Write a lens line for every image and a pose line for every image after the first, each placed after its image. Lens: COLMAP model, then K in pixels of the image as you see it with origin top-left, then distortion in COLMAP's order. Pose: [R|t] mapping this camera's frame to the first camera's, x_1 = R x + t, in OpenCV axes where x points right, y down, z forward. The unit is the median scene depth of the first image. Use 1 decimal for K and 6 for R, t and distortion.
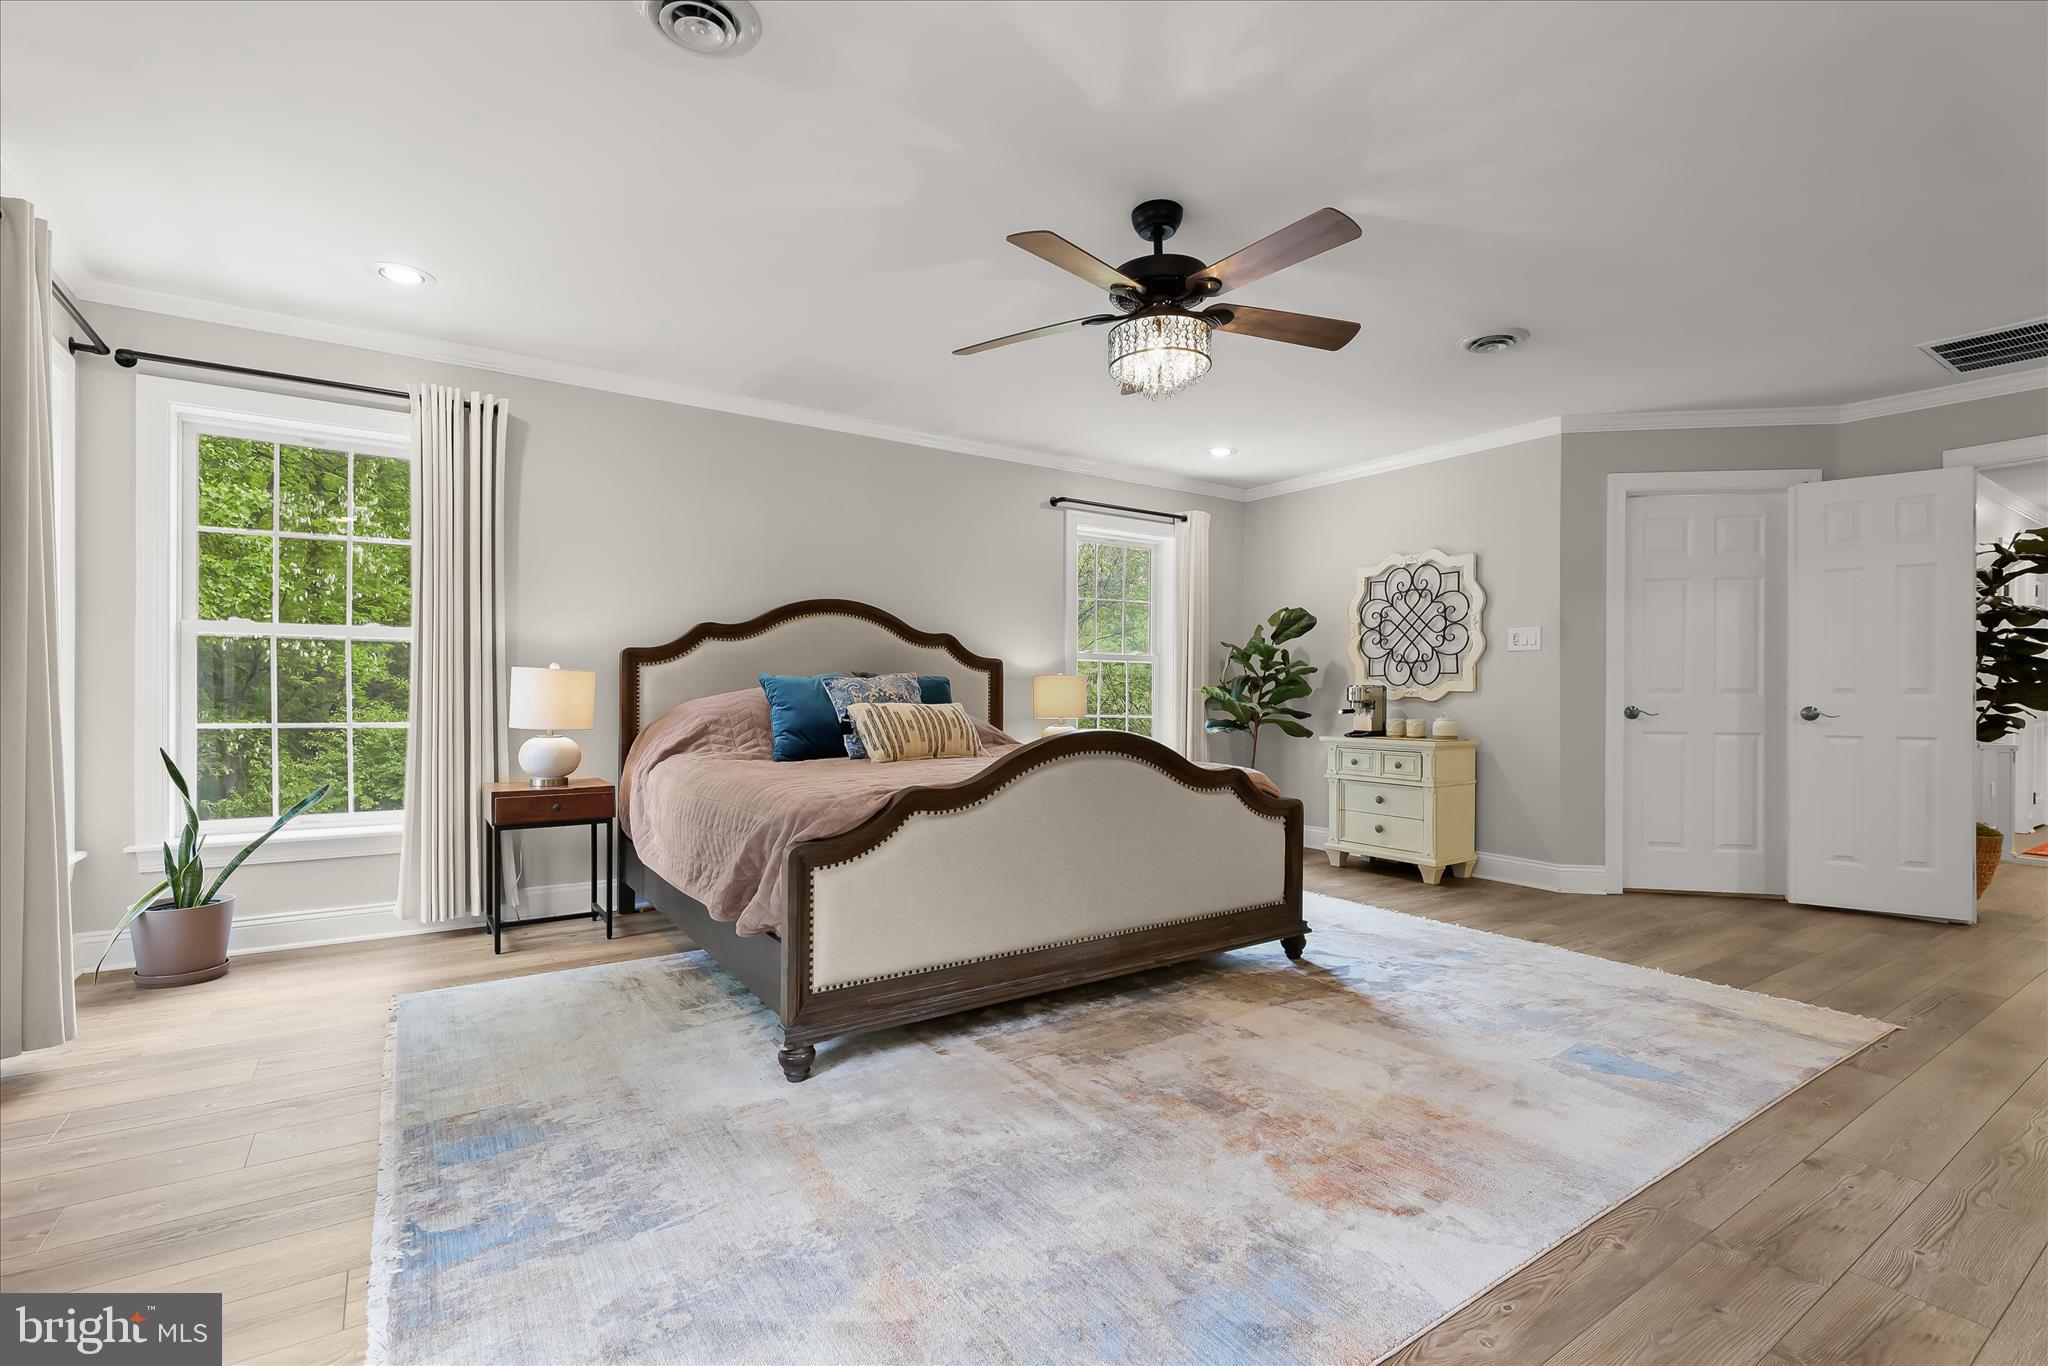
lens RADIAL K [[928.1, 0, 1014.7], [0, 928.1, 691.3], [0, 0, 1]] dist [0.011612, 0.000776]
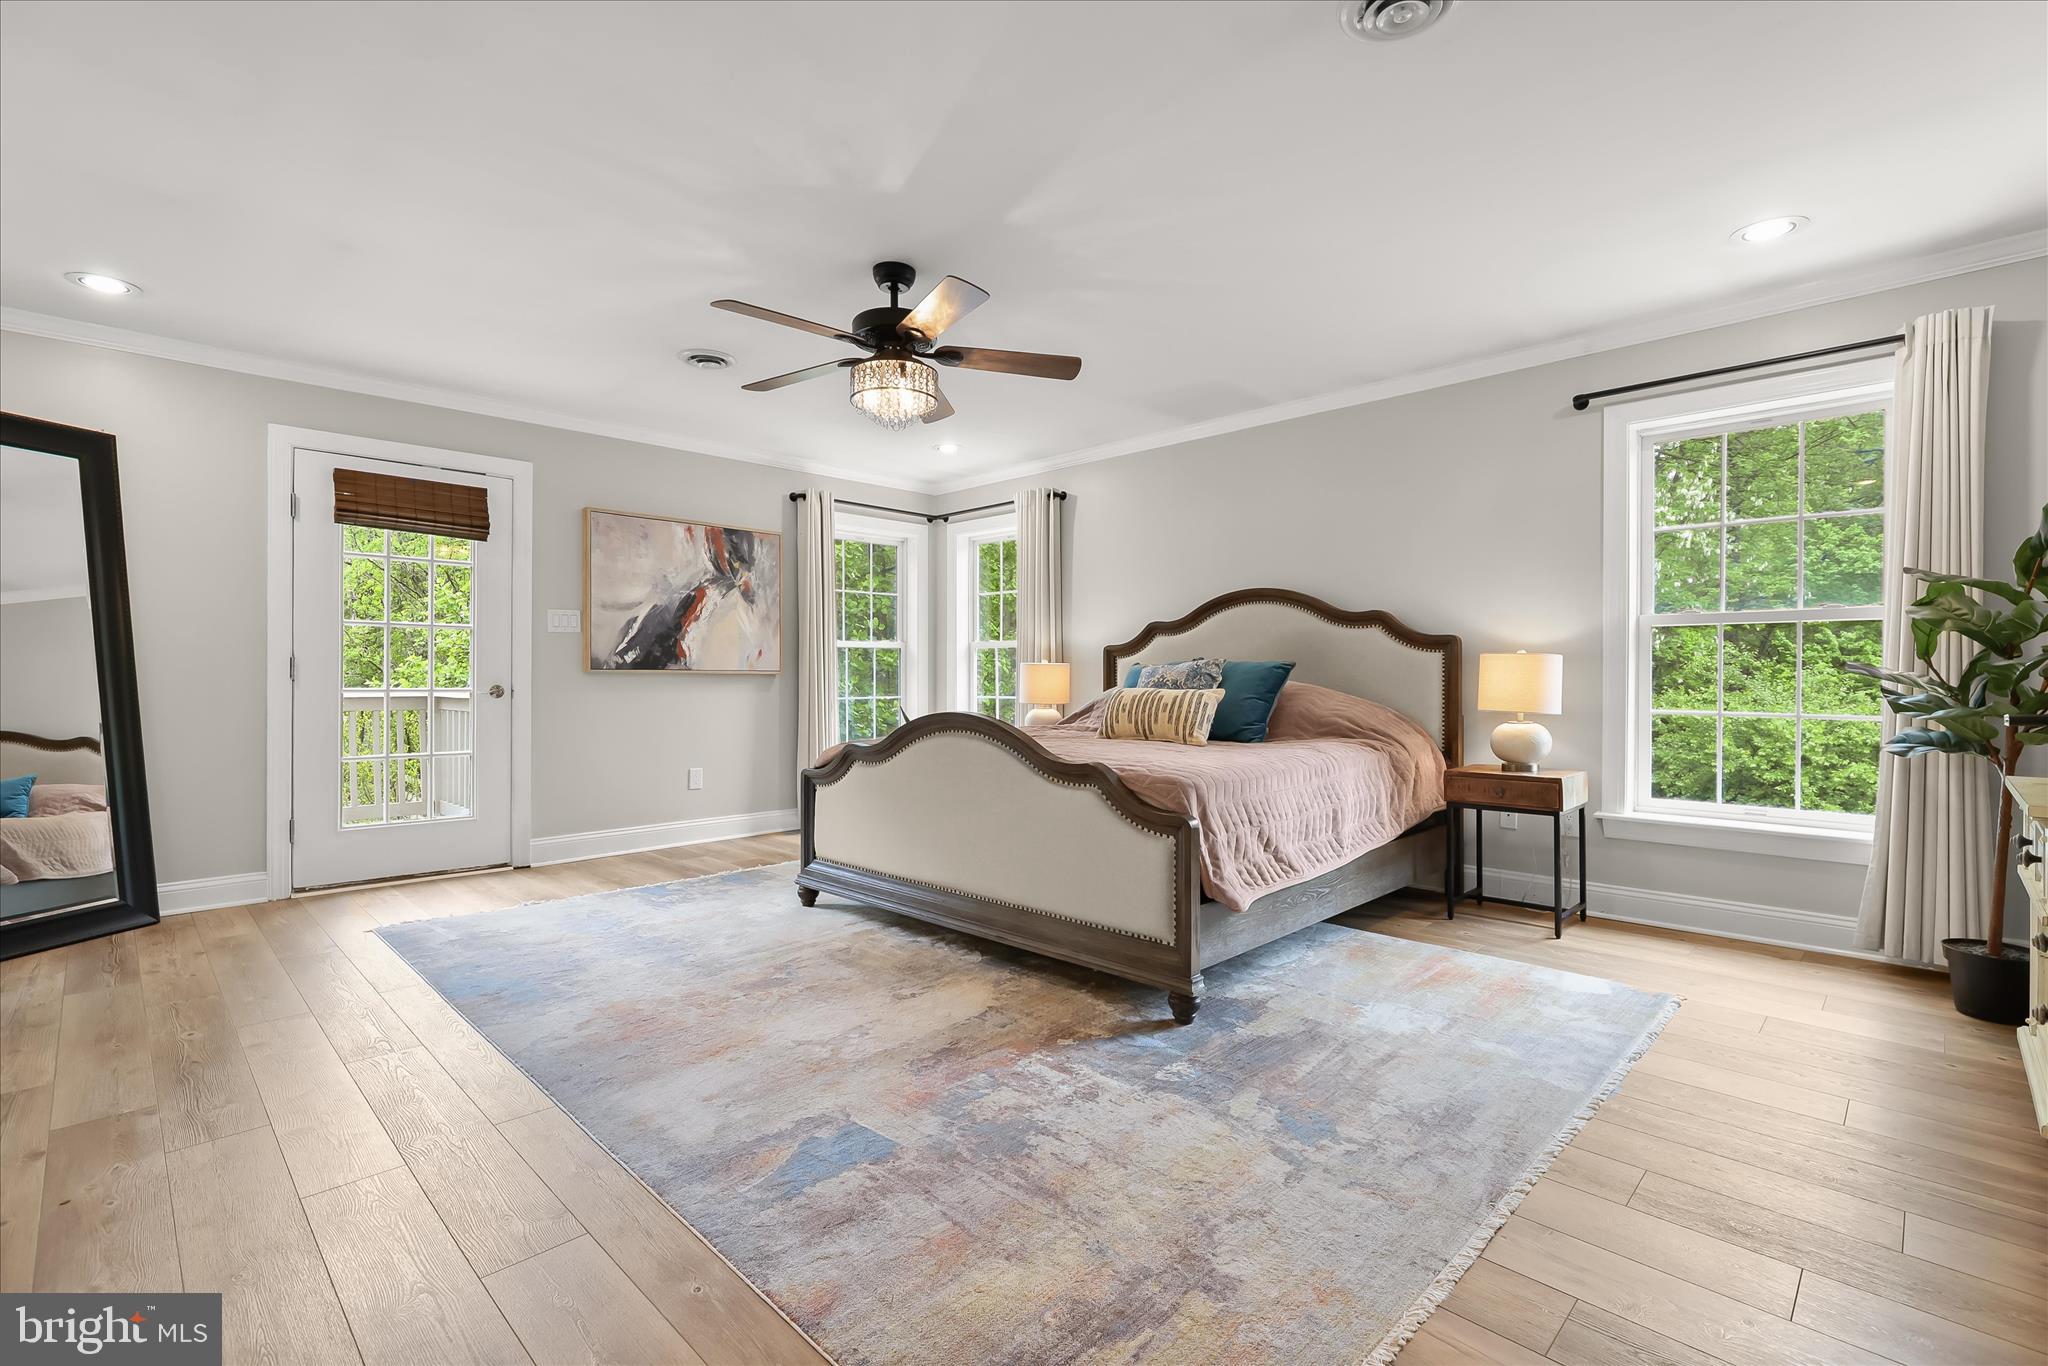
lens RADIAL K [[928.1, 0, 1015.1], [0, 928.1, 682.2], [0, 0, 1]] dist [0.011612, 0.000776]
pose [[0.181753, 0.001032, -0.983344, 1.029759], [0.000773, 0.999999, 0.001193, 0.005209], [0.983344, -0.000977, 0.181752, 0.727613]]
